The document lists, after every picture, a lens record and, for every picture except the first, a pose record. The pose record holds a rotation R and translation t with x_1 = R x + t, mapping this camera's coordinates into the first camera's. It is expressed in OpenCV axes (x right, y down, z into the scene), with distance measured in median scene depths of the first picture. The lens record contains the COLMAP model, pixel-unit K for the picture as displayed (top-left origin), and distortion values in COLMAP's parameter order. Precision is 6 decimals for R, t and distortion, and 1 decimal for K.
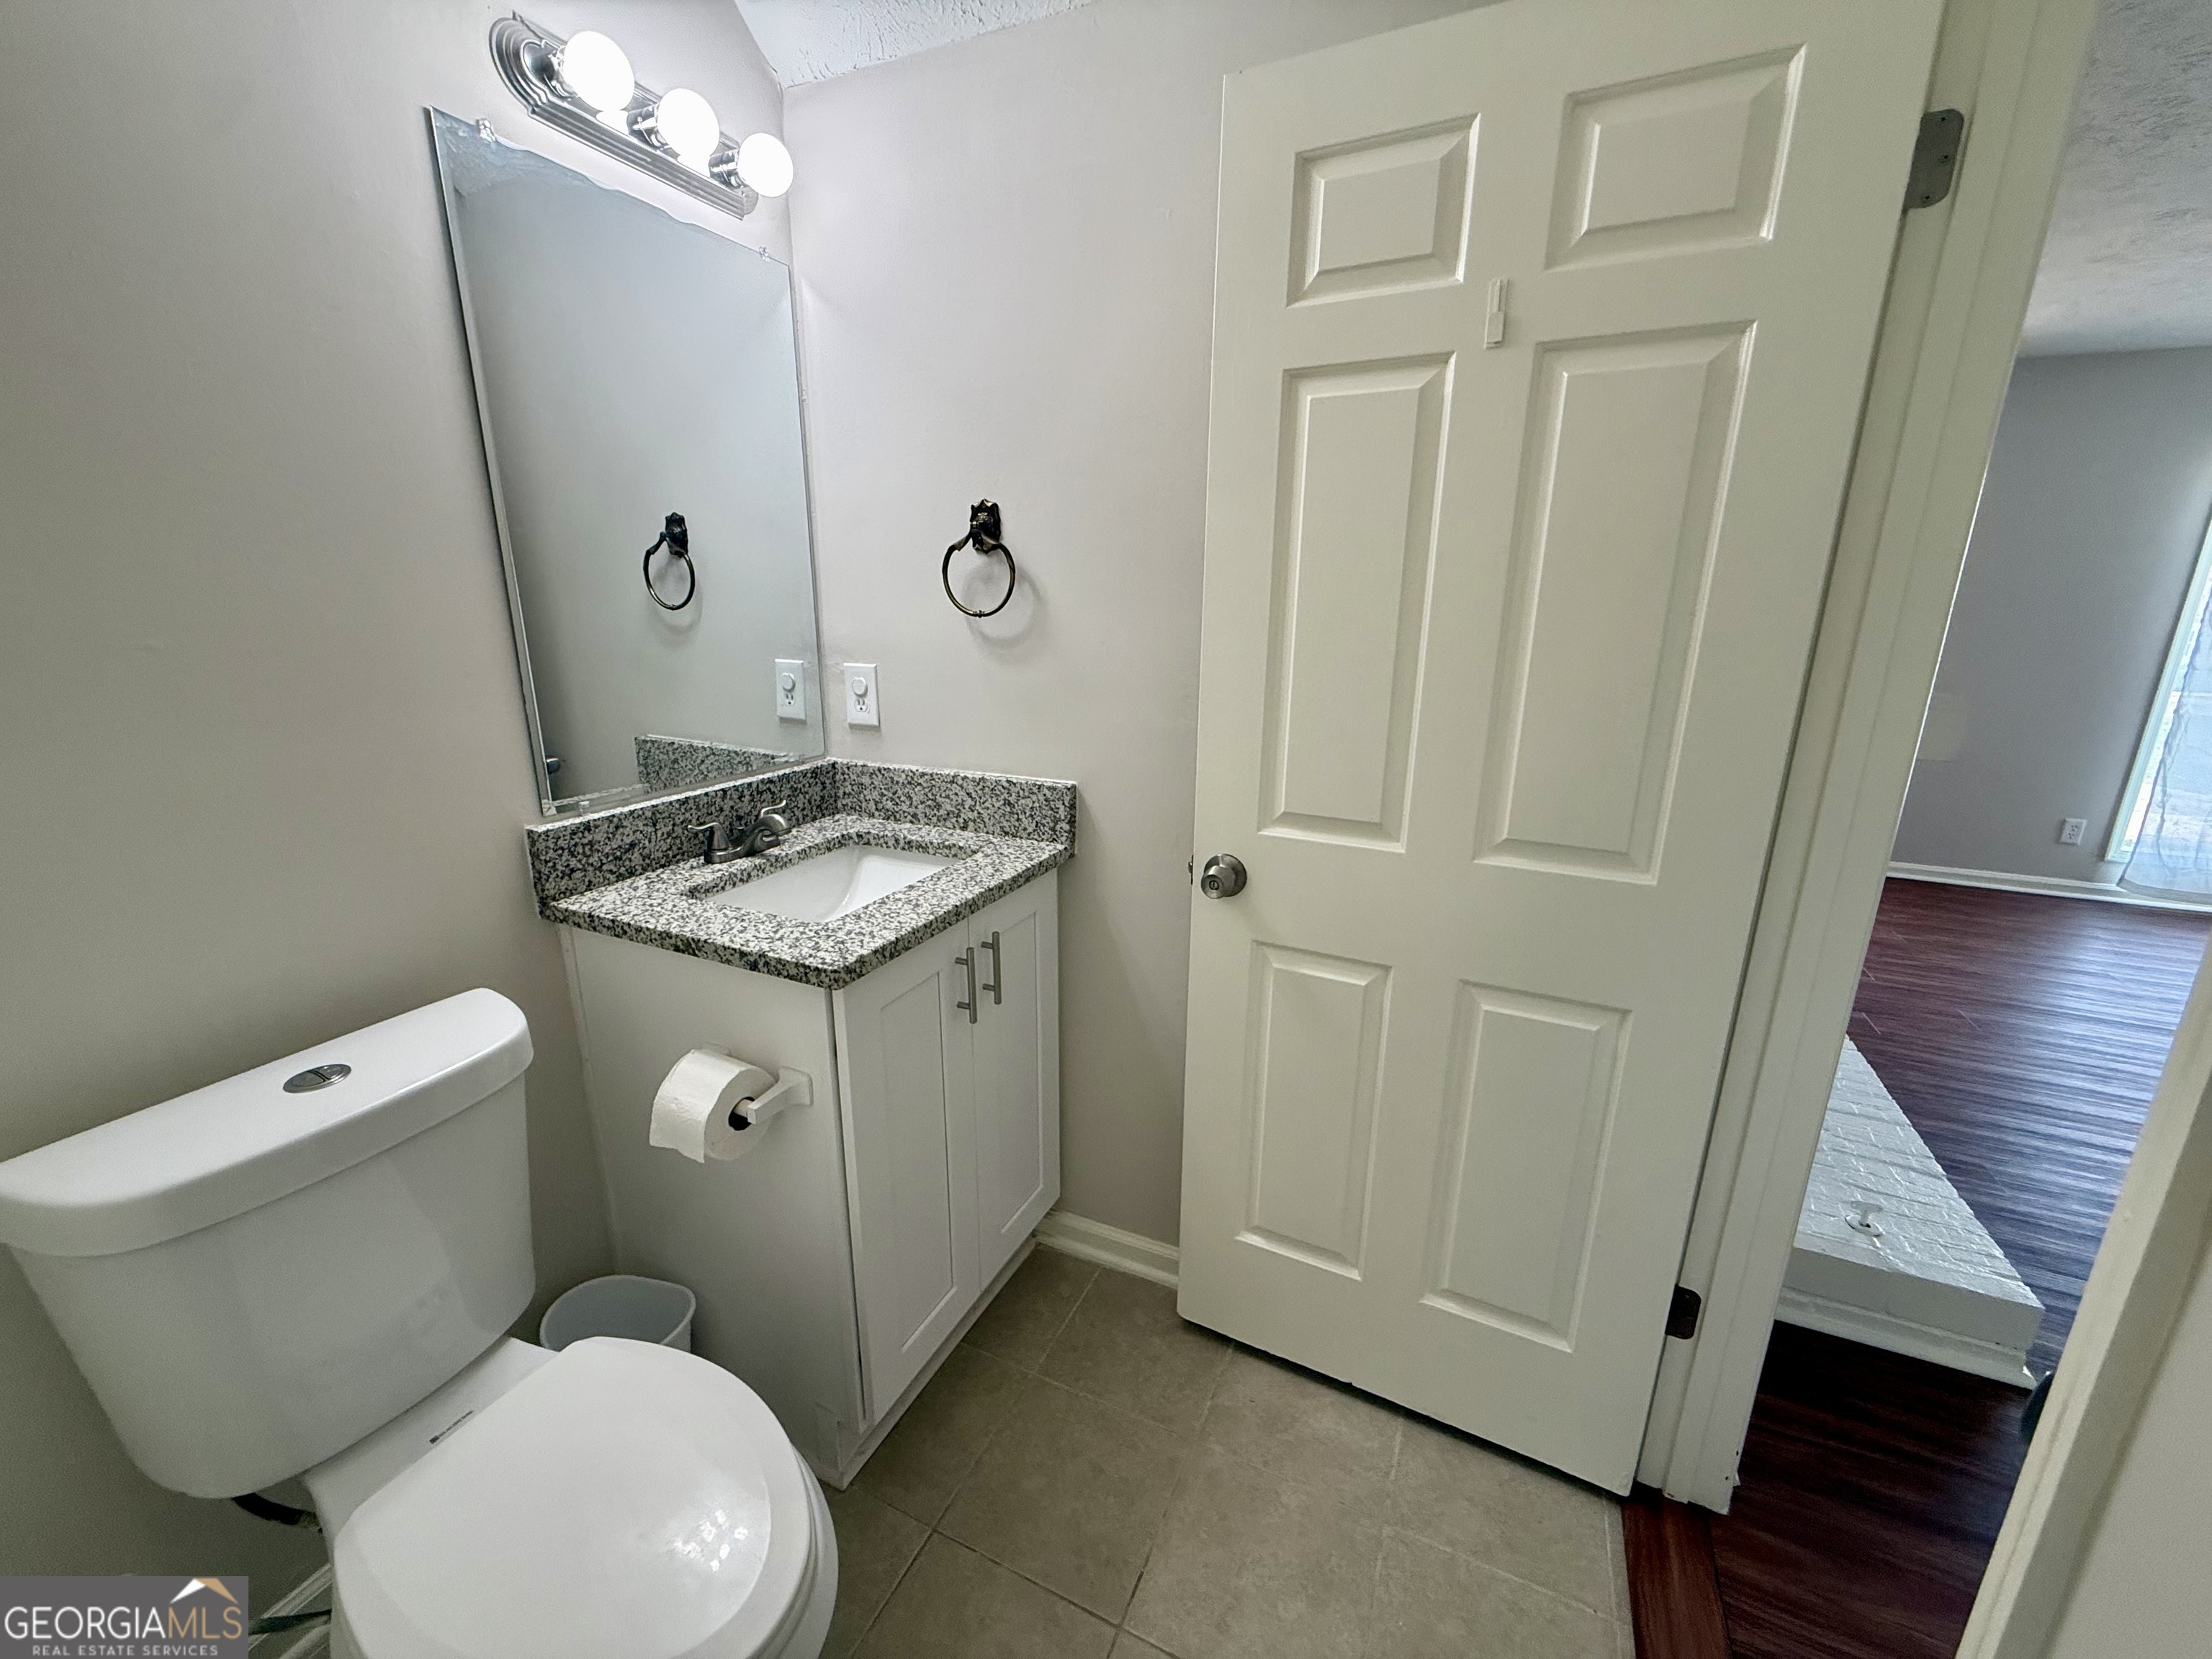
lens RADIAL K [[880.8, 0, 1106.9], [0, 880.8, 829.7], [0, 0, 1]] dist [0.002007, 0.000195]
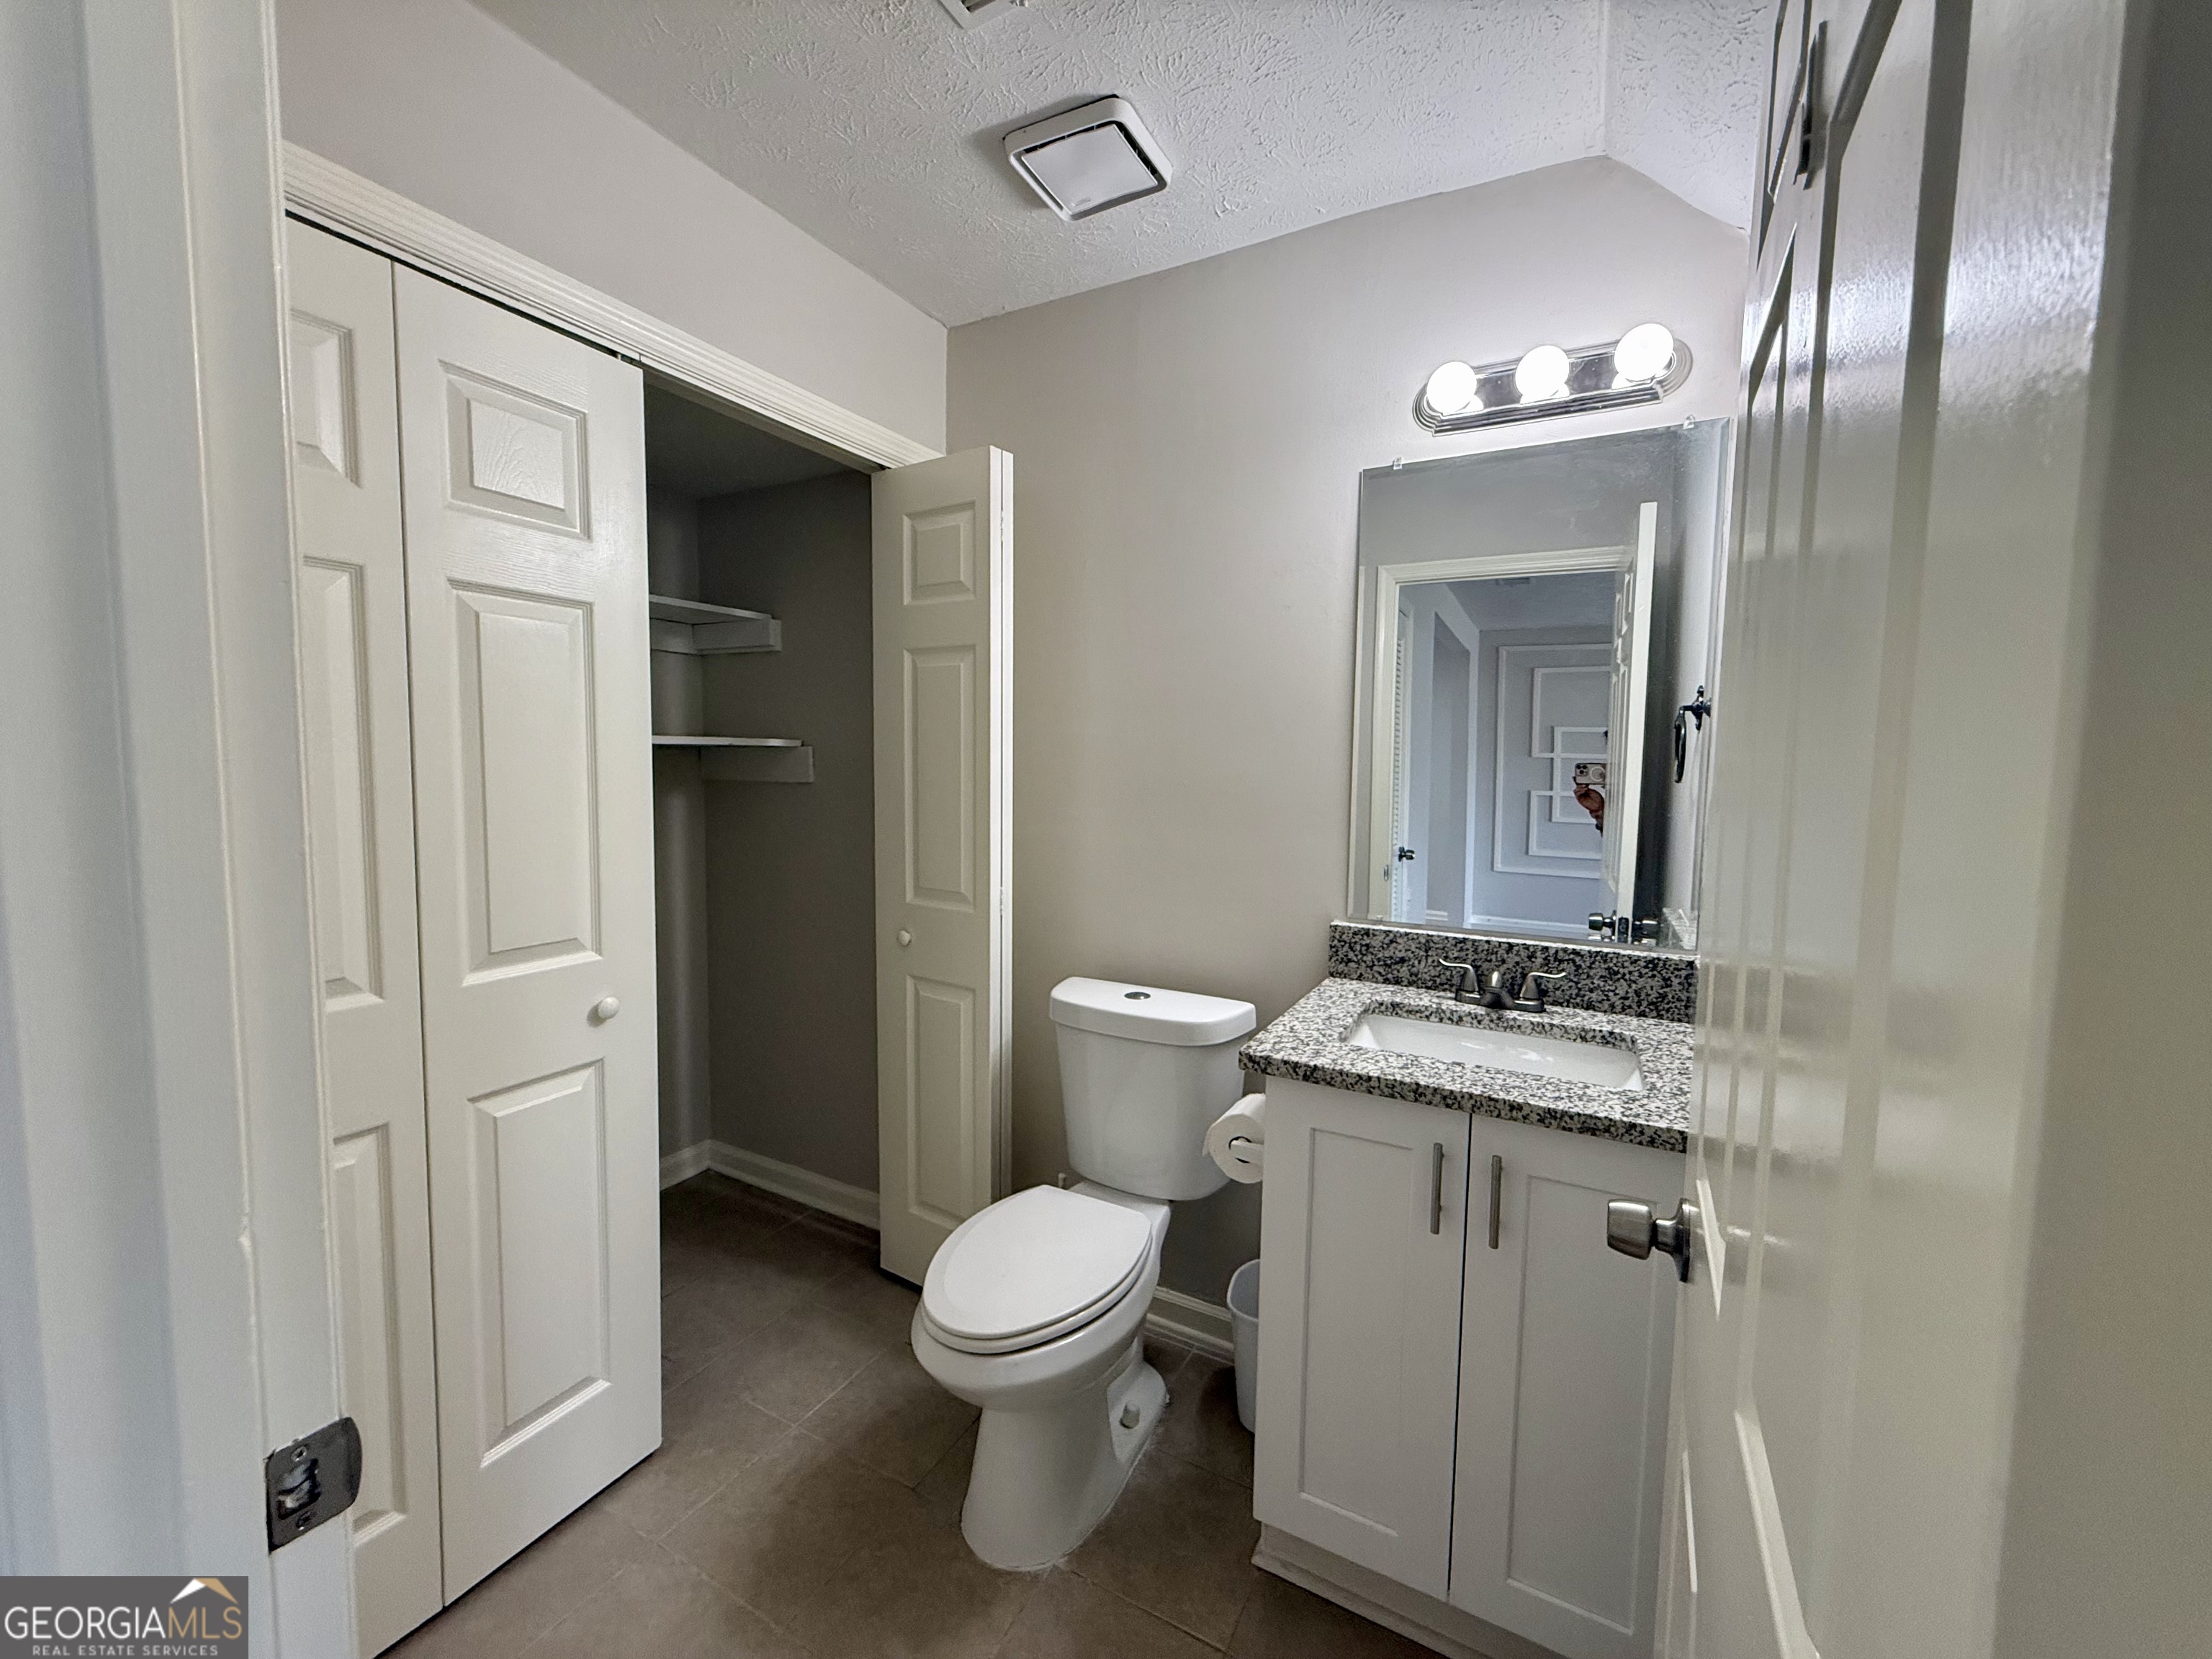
lens RADIAL K [[880.8, 0, 1109.3], [0, 880.8, 828.0], [0, 0, 1]] dist [0.002007, 0.000195]
pose [[-0.063695, 0.061804, -0.996054, 0.707548], [-0.274191, 0.958587, 0.077013, -0.143276], [0.959564, 0.278014, -0.044111, 0.623235]]
